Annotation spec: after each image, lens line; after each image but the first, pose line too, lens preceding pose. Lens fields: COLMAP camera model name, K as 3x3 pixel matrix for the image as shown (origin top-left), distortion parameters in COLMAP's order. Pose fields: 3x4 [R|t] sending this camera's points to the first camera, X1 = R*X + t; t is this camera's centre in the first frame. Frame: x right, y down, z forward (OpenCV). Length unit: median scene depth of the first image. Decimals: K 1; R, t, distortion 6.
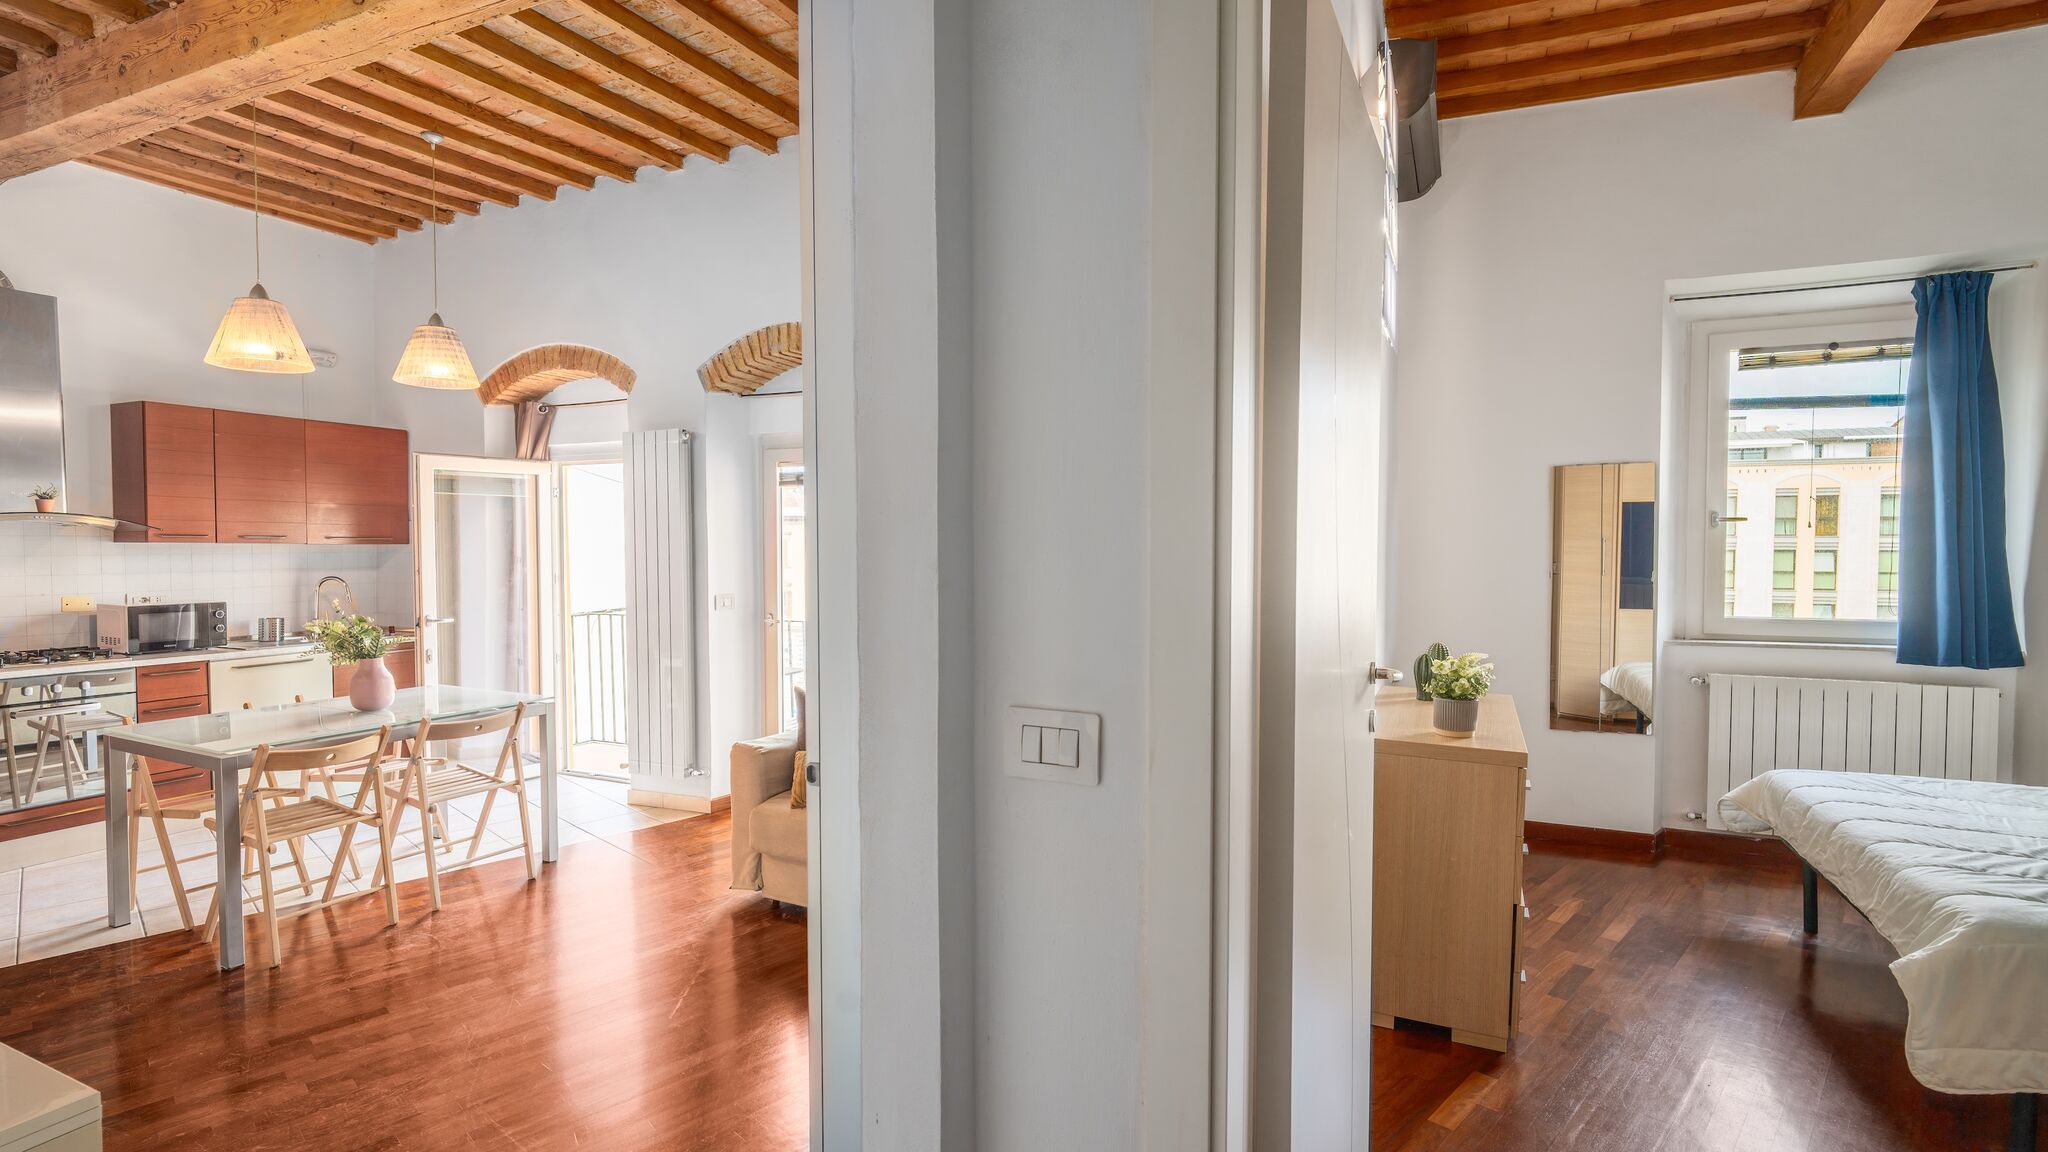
lens RADIAL K [[936.5, 0, 1015.9], [0, 936.5, 583.3], [0, 0, 1]] dist [-0.010647, -0.002421]
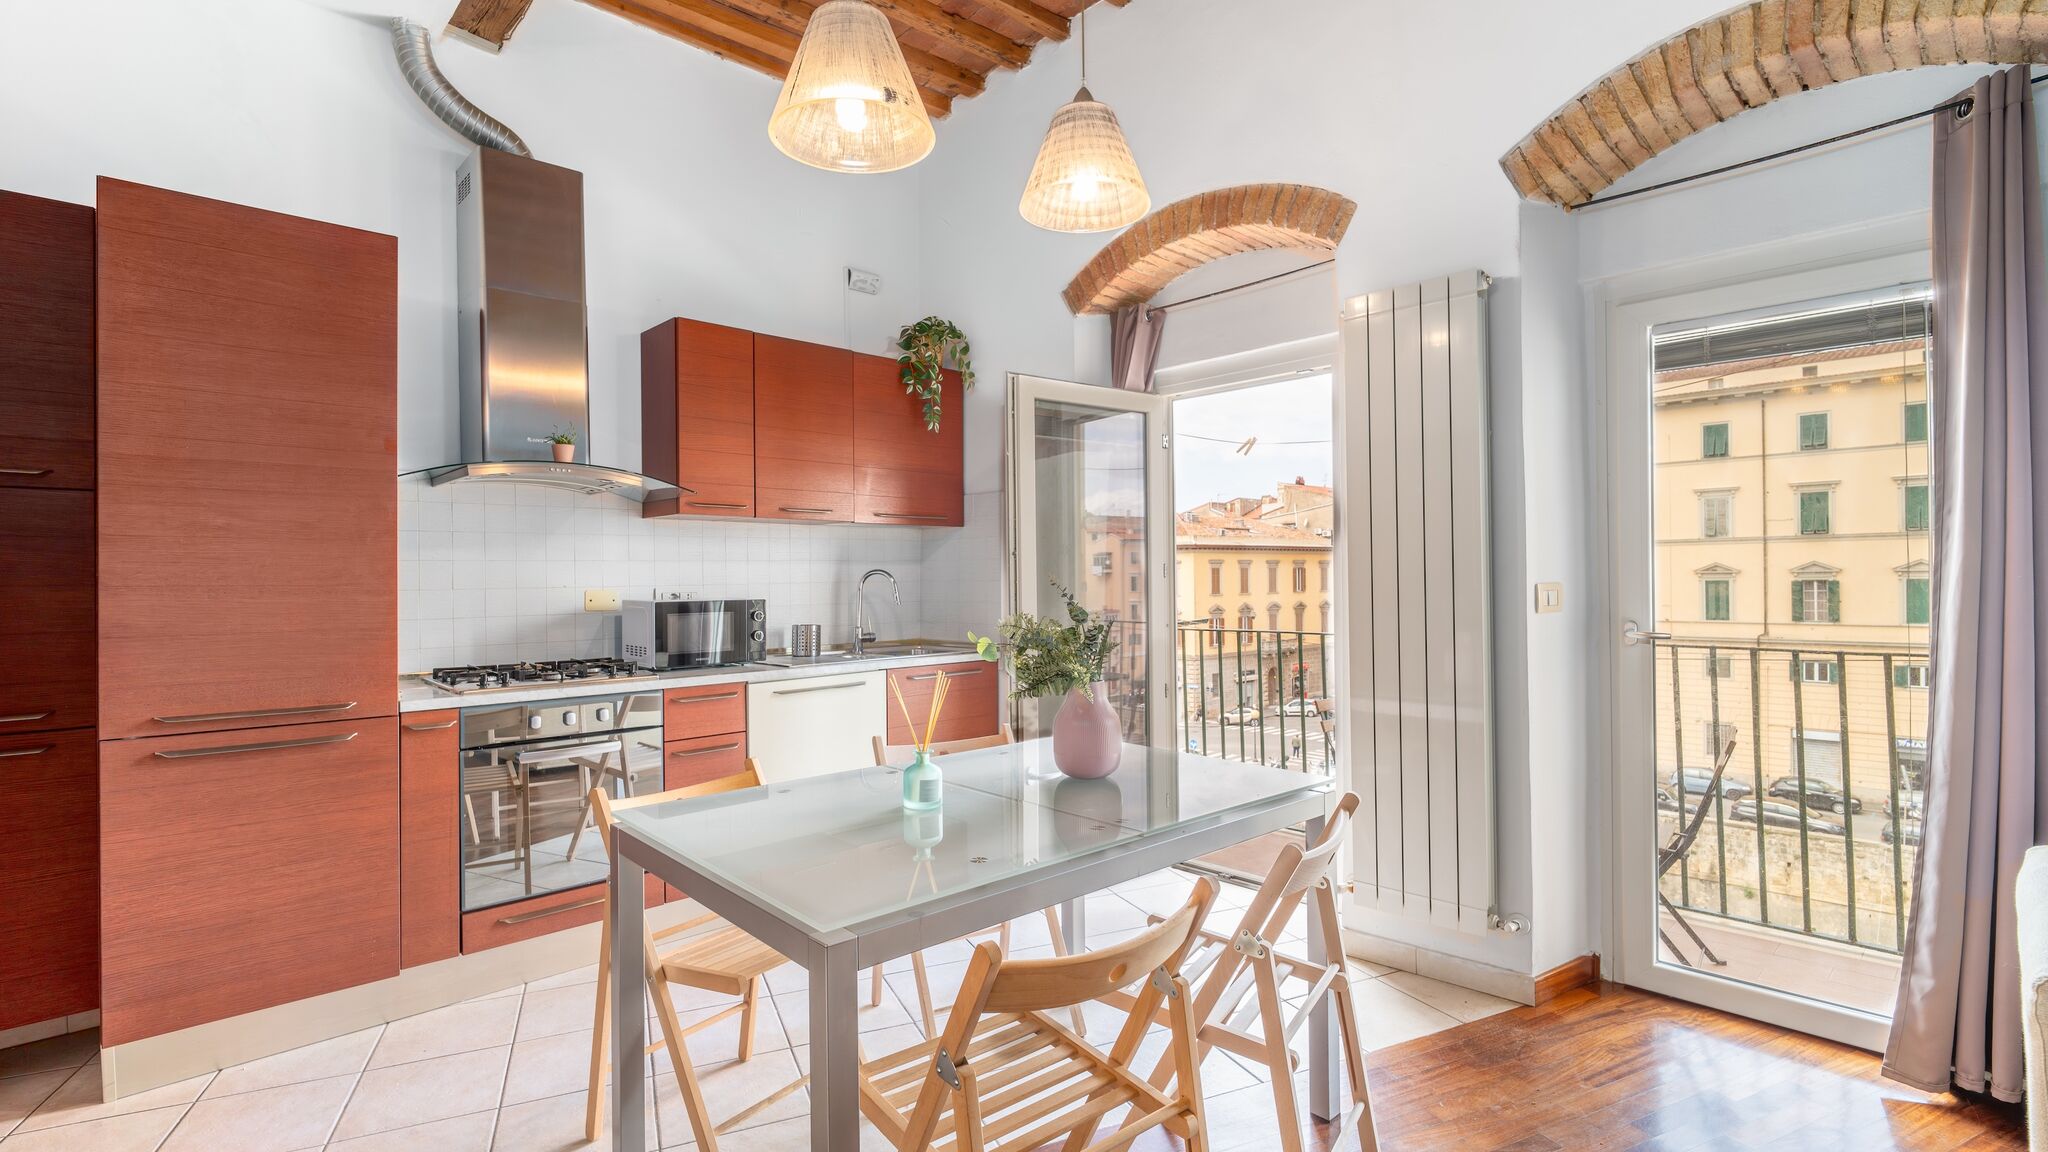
lens RADIAL K [[936.5, 0, 1019.2], [0, 936.5, 574.7], [0, 0, 1]] dist [-0.010647, -0.002421]
pose [[0.920559, -0.014186, -0.390345, -0.390932], [-0.001531, 0.999202, -0.039924, 0.029416], [0.390600, 0.037350, 0.919803, 0.414960]]
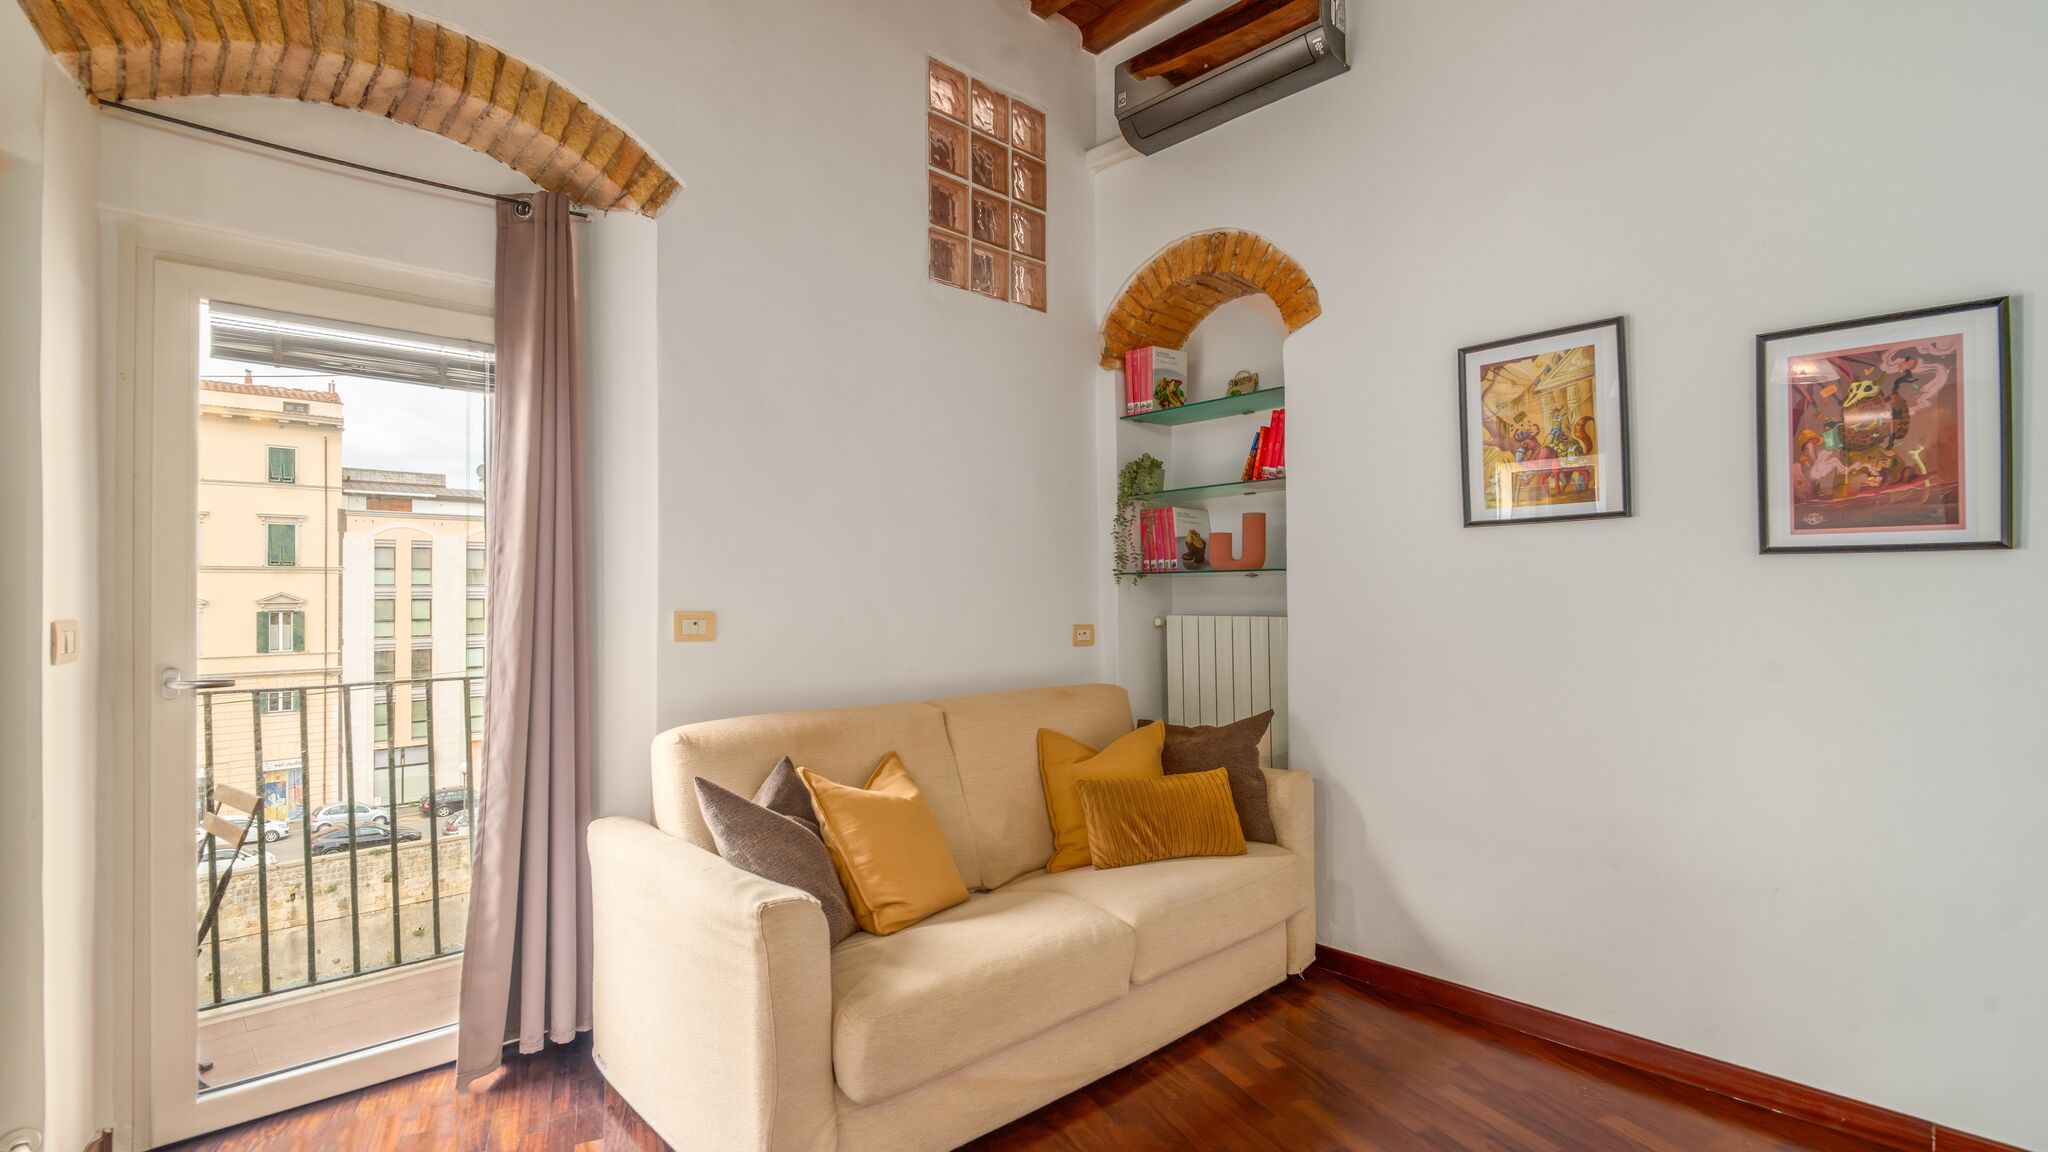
lens RADIAL K [[936.5, 0, 1023.2], [0, 936.5, 576.0], [0, 0, 1]] dist [-0.010647, -0.002421]
pose [[0.379121, 0.009746, 0.925296, -0.514044], [0.048680, 0.998350, -0.030461, 0.024098], [-0.924066, 0.056592, 0.378020, 0.537618]]
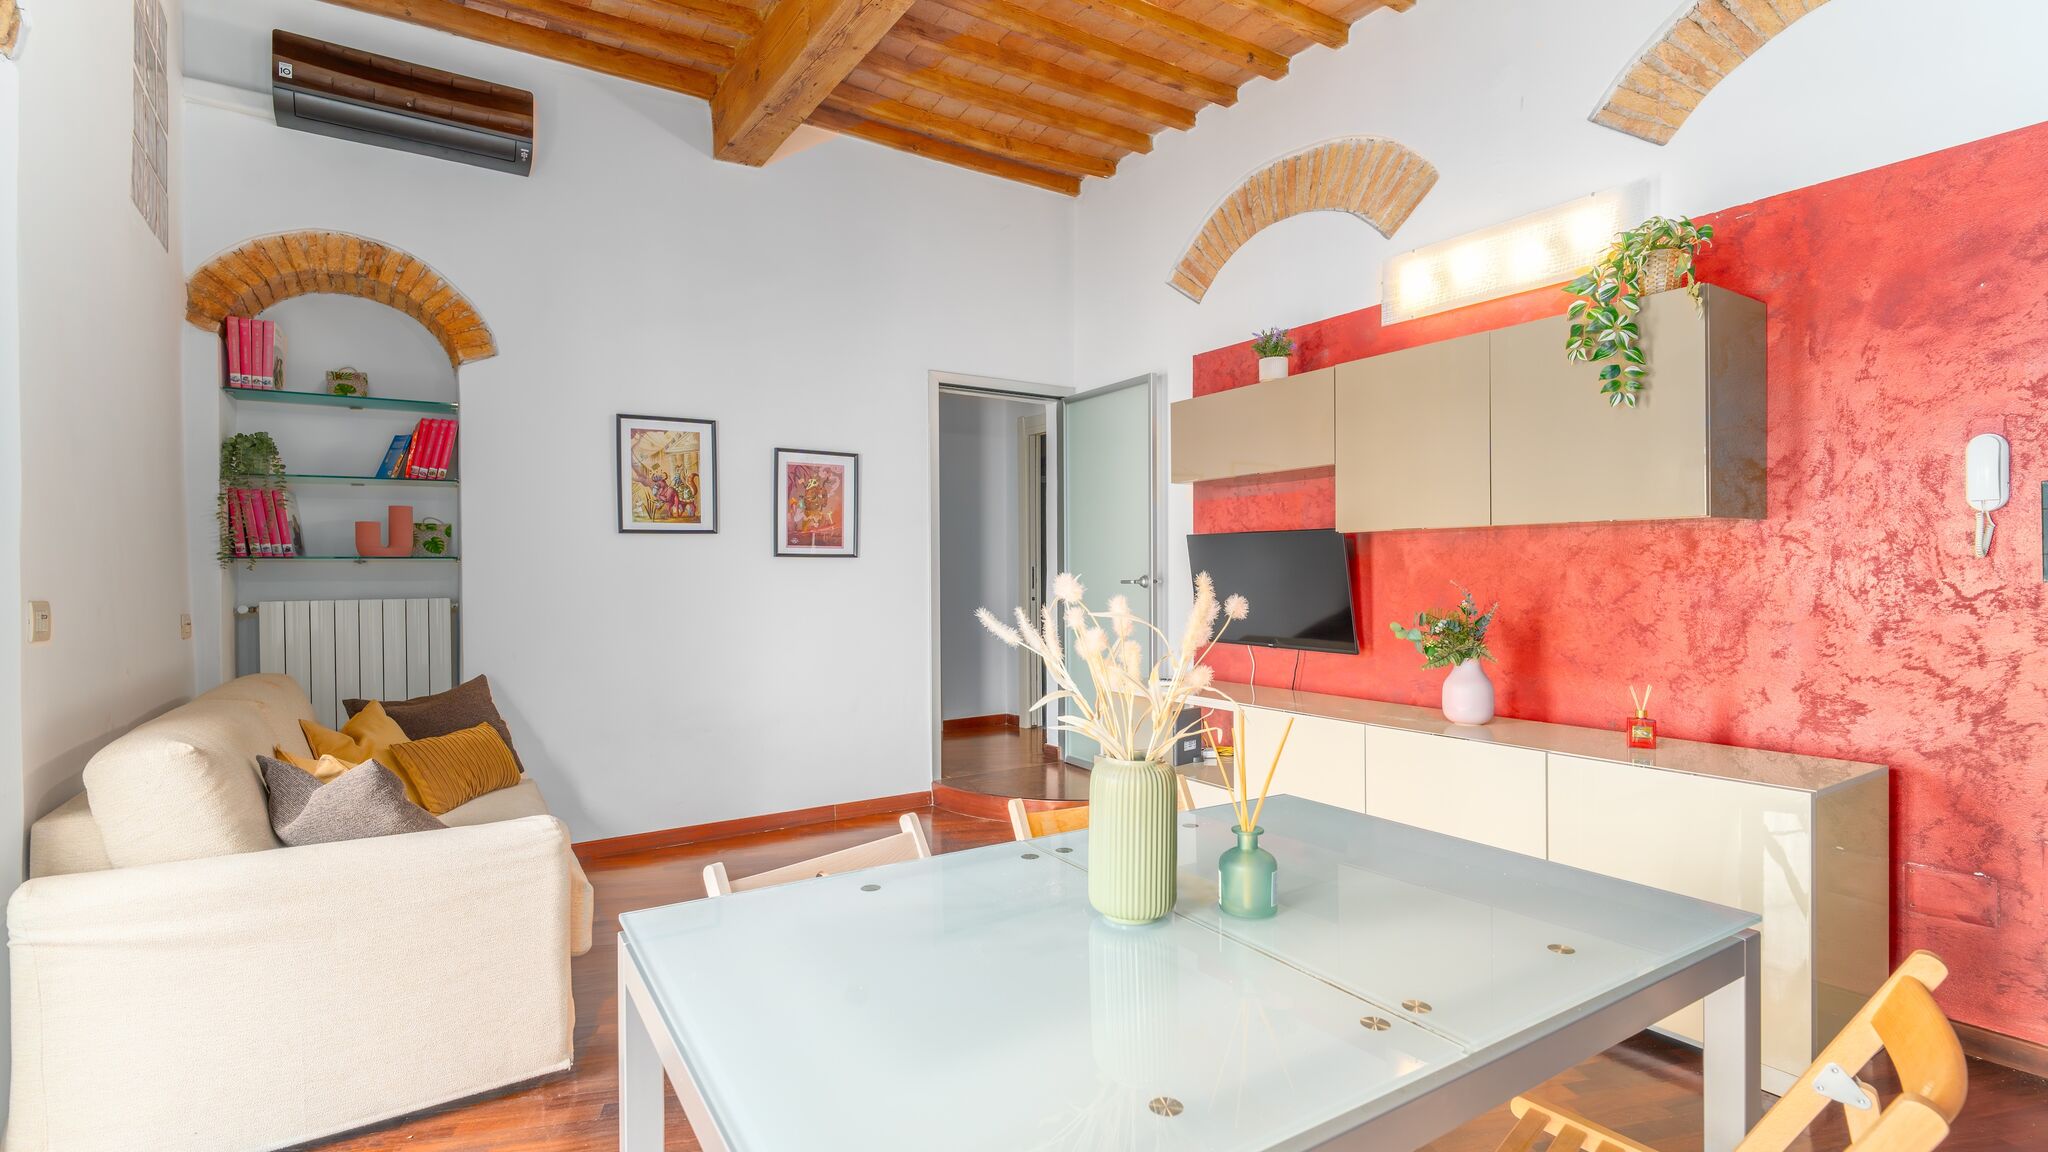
lens RADIAL K [[936.5, 0, 1033.3], [0, 936.5, 582.2], [0, 0, 1]] dist [-0.010647, -0.002421]
pose [[-0.842337, -0.004068, 0.538937, -0.663603], [0.026295, 0.998470, 0.048634, 0.004259], [-0.538310, 0.055138, -0.840941, 1.005462]]
